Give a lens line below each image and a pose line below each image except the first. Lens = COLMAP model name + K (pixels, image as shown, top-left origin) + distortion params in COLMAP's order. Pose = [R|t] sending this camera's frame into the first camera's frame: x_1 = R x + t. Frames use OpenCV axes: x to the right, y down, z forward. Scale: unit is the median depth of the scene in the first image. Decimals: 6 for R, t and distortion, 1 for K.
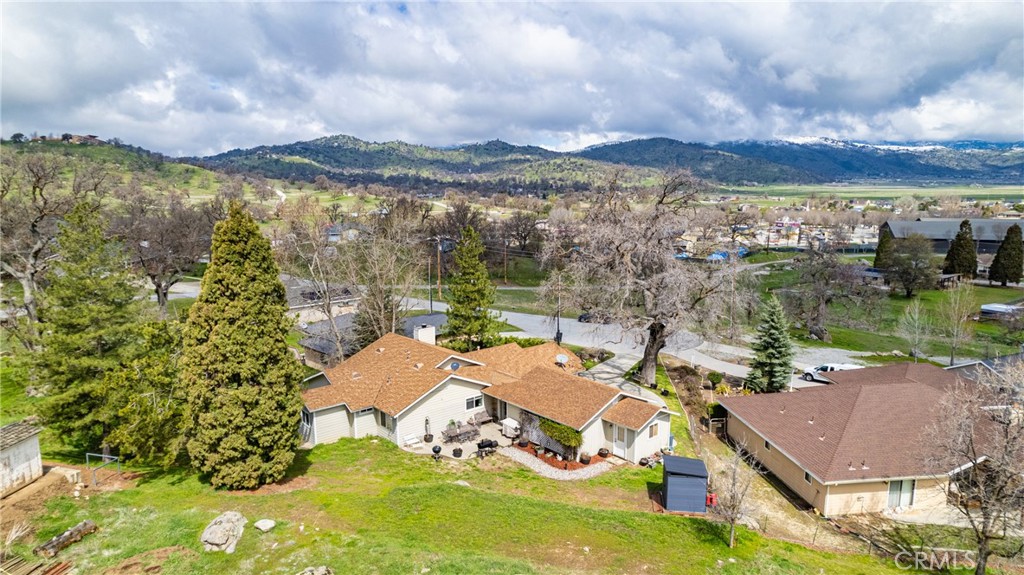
lens RADIAL K [[650.8, 0, 512.0], [0, 650.8, 287.5], [0, 0, 1]] dist [-0.055005, 0.060043]
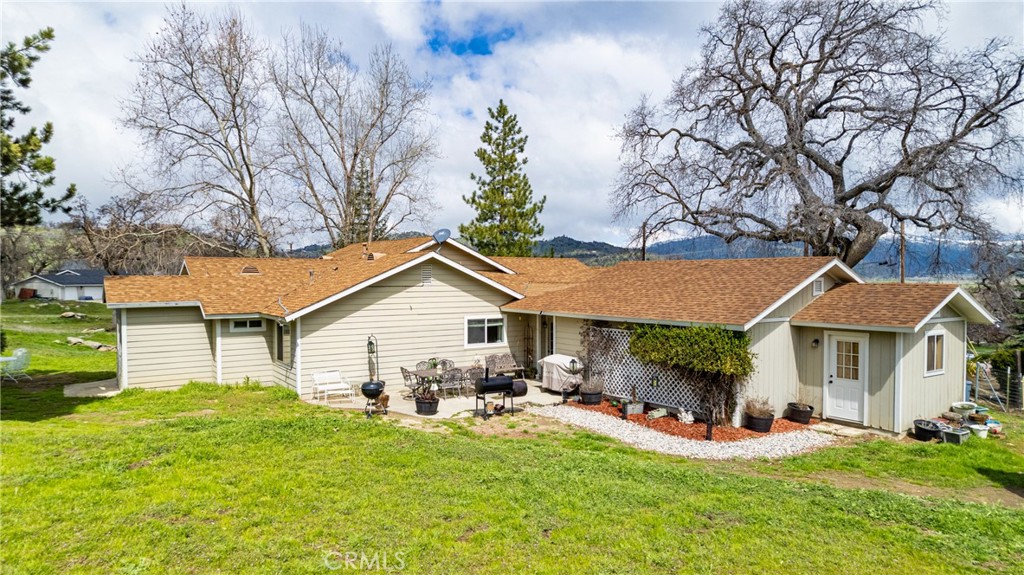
lens RADIAL K [[650.8, 0, 512.0], [0, 650.8, 287.5], [0, 0, 1]] dist [-0.055005, 0.060043]
pose [[0.994930, 0.001391, -0.100565, 0.009007], [-0.016303, 0.988910, -0.147619, 0.225948], [0.099244, 0.148510, 0.983918, 0.558052]]
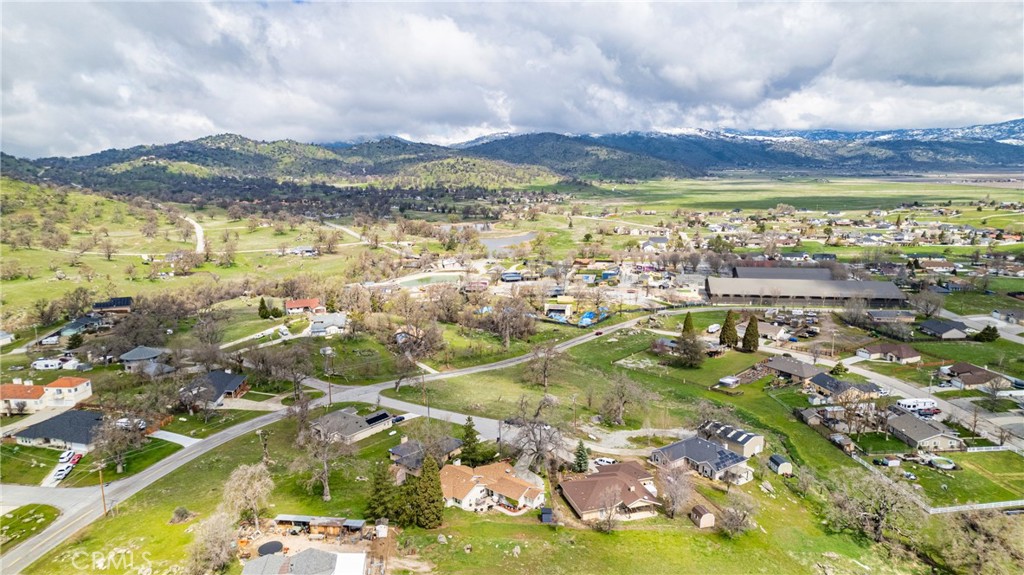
lens RADIAL K [[650.8, 0, 512.0], [0, 650.8, 287.5], [0, 0, 1]] dist [-0.055005, 0.060043]
pose [[0.986371, -0.037773, 0.160140, -0.393489], [0.034504, 0.999137, 0.023146, -0.899020], [-0.160876, -0.017305, 0.986823, -2.148720]]
